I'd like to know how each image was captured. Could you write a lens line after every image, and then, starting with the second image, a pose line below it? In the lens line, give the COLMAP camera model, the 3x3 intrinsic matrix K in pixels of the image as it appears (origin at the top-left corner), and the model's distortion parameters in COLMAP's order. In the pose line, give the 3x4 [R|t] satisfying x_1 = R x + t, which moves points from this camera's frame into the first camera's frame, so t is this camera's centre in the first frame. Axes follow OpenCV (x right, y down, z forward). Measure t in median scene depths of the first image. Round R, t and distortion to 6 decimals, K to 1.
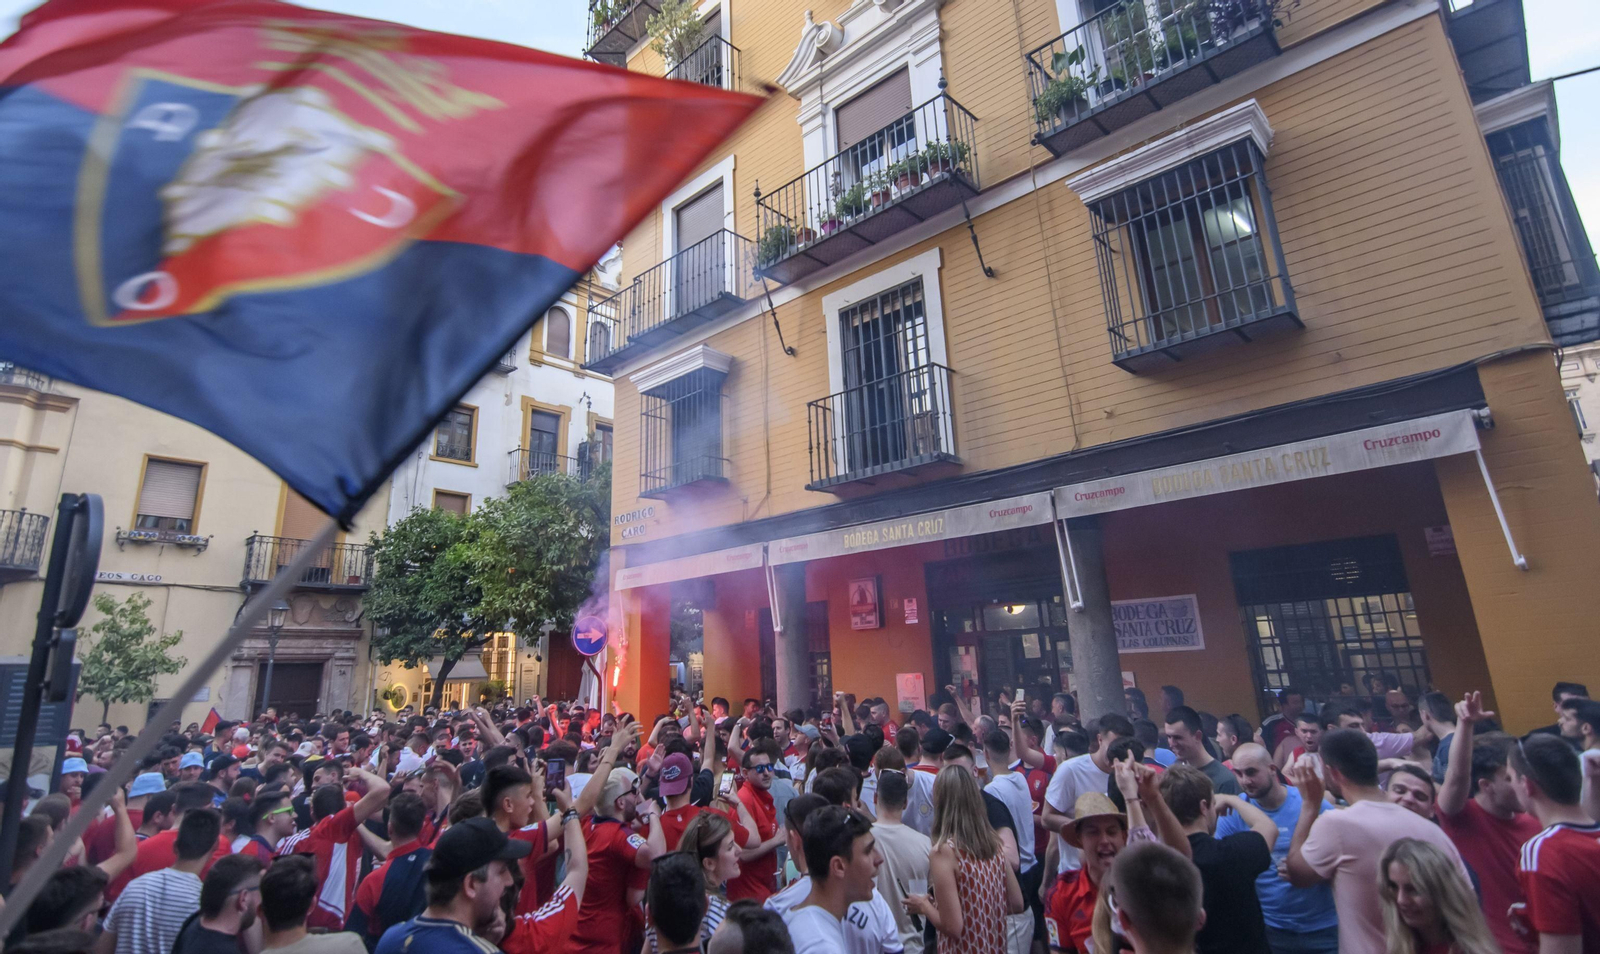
lens RADIAL K [[834.8, 0, 796.9], [0, 834.8, 422.8], [0, 0, 1]] dist [-0.015081, -0.002219]
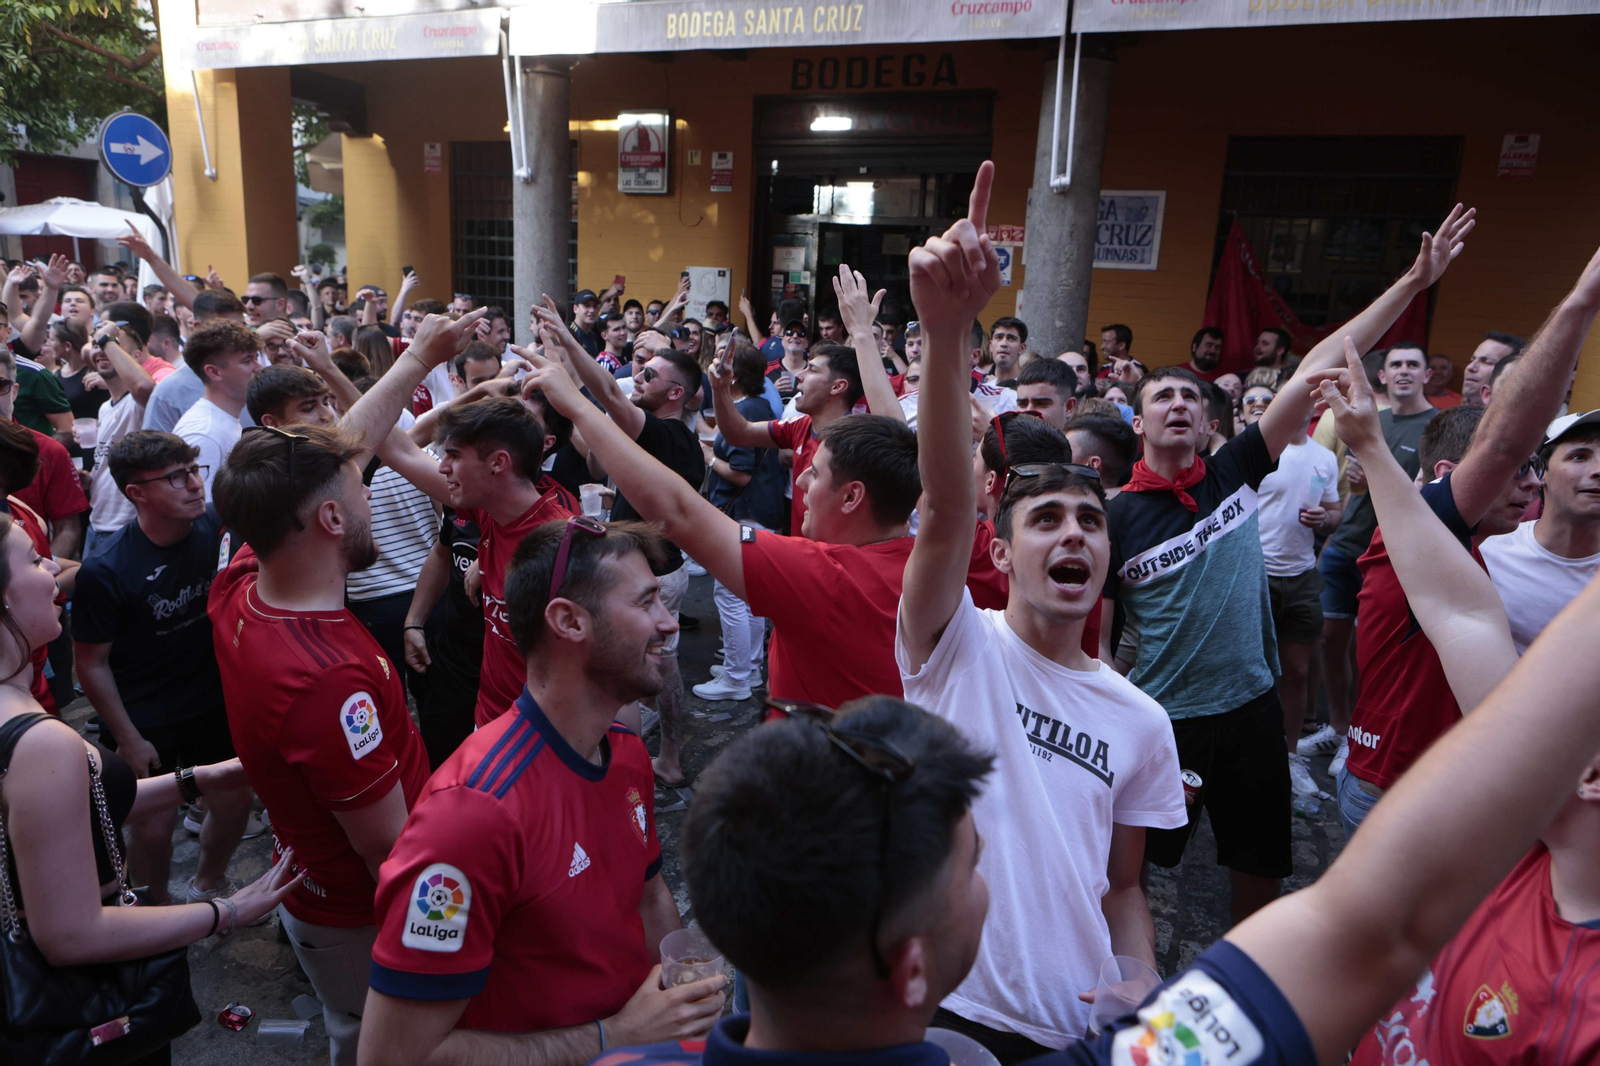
lens RADIAL K [[1072.1, 0, 807.8], [0, 1072.1, 518.7], [0, 0, 1]] dist [-0.014556, 0.003788]
pose [[0.931631, 0.002510, 0.363398, -0.064529], [-0.180122, 0.871691, 0.455753, 0.048971], [-0.315626, -0.490049, 0.812546, 0.127697]]
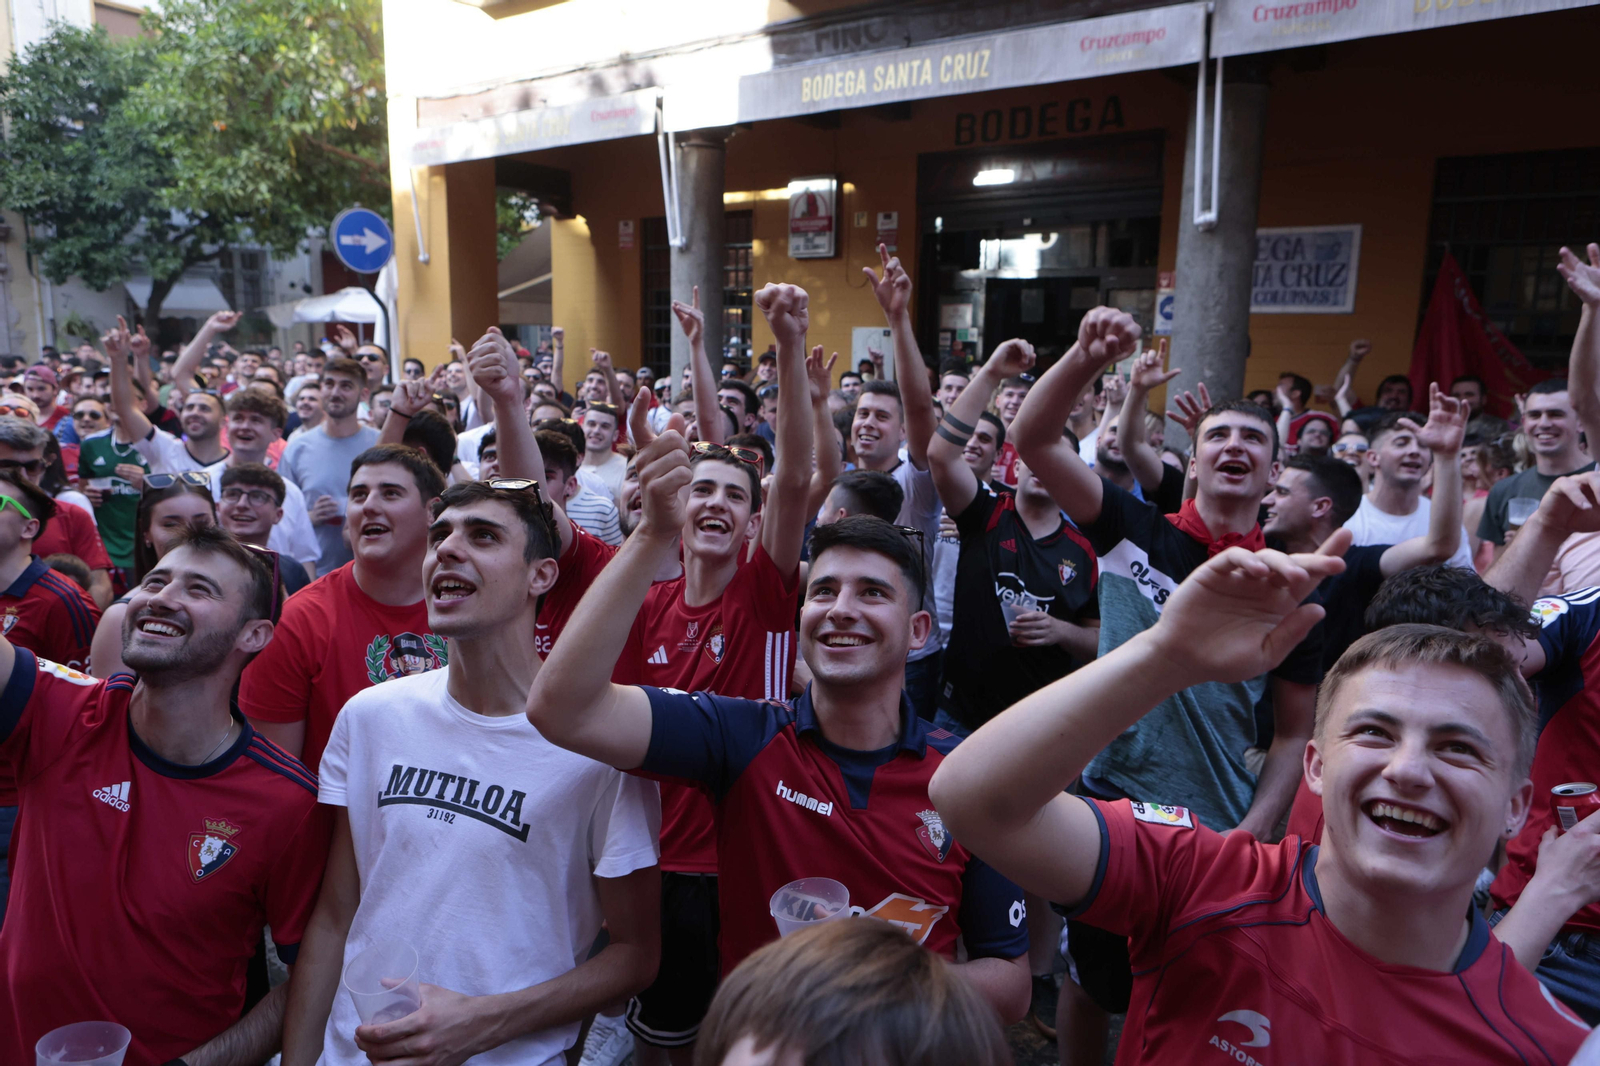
lens RADIAL K [[1072.1, 0, 798.8], [0, 1072.1, 537.6], [0, 0, 1]] dist [-0.014556, 0.003788]
pose [[0.992050, 0.031763, 0.121769, -0.013668], [-0.083621, 0.889489, 0.449240, 0.048762], [-0.094043, -0.455851, 0.885074, 0.123293]]
